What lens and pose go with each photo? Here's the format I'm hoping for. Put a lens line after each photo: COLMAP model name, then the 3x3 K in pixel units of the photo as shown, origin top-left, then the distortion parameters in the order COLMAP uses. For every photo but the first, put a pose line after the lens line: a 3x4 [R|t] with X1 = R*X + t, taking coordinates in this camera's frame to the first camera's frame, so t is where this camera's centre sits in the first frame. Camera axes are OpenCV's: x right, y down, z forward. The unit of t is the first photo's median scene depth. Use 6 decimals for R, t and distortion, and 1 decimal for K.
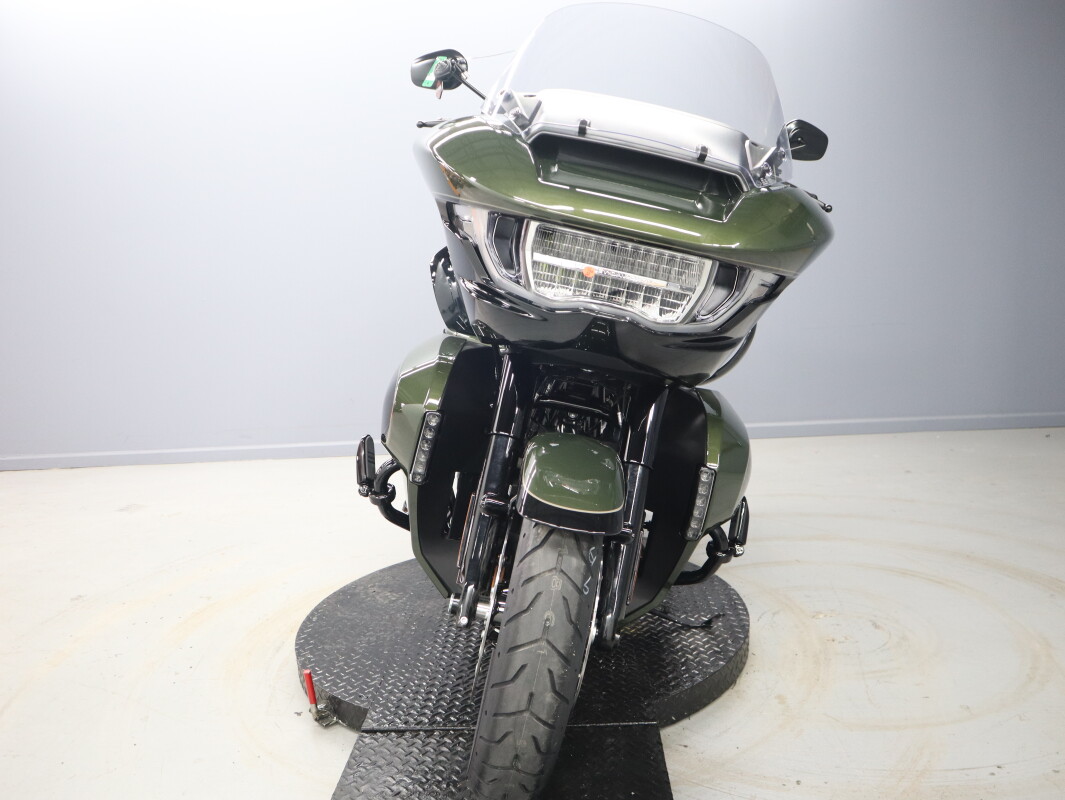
lens RADIAL K [[861.8, 0, 537.7], [0, 861.8, 403.0], [0, 0, 1]] dist [-0.113516, 0.096408]
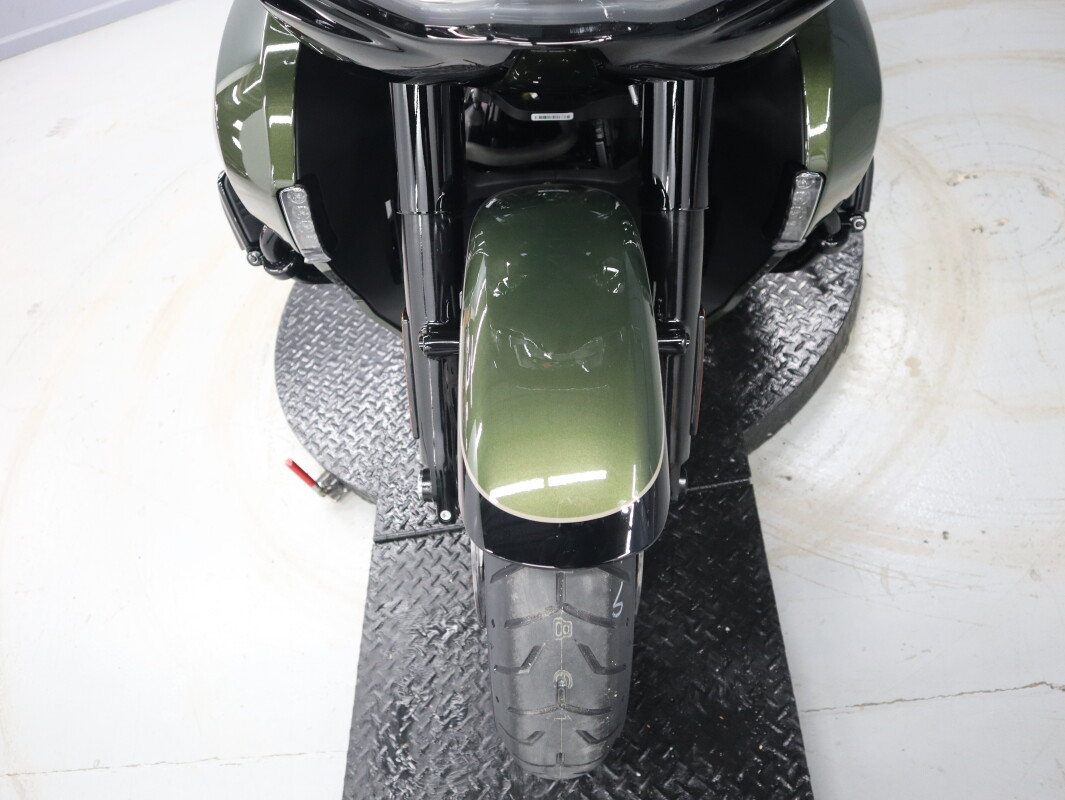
lens RADIAL K [[861.8, 0, 537.7], [0, 861.8, 403.0], [0, 0, 1]] dist [-0.113516, 0.096408]
pose [[0.974971, -0.171350, -0.141673, 0.071528], [0.222329, 0.747412, 0.626055, -0.162506], [-0.001386, -0.641884, 0.766801, 0.434383]]
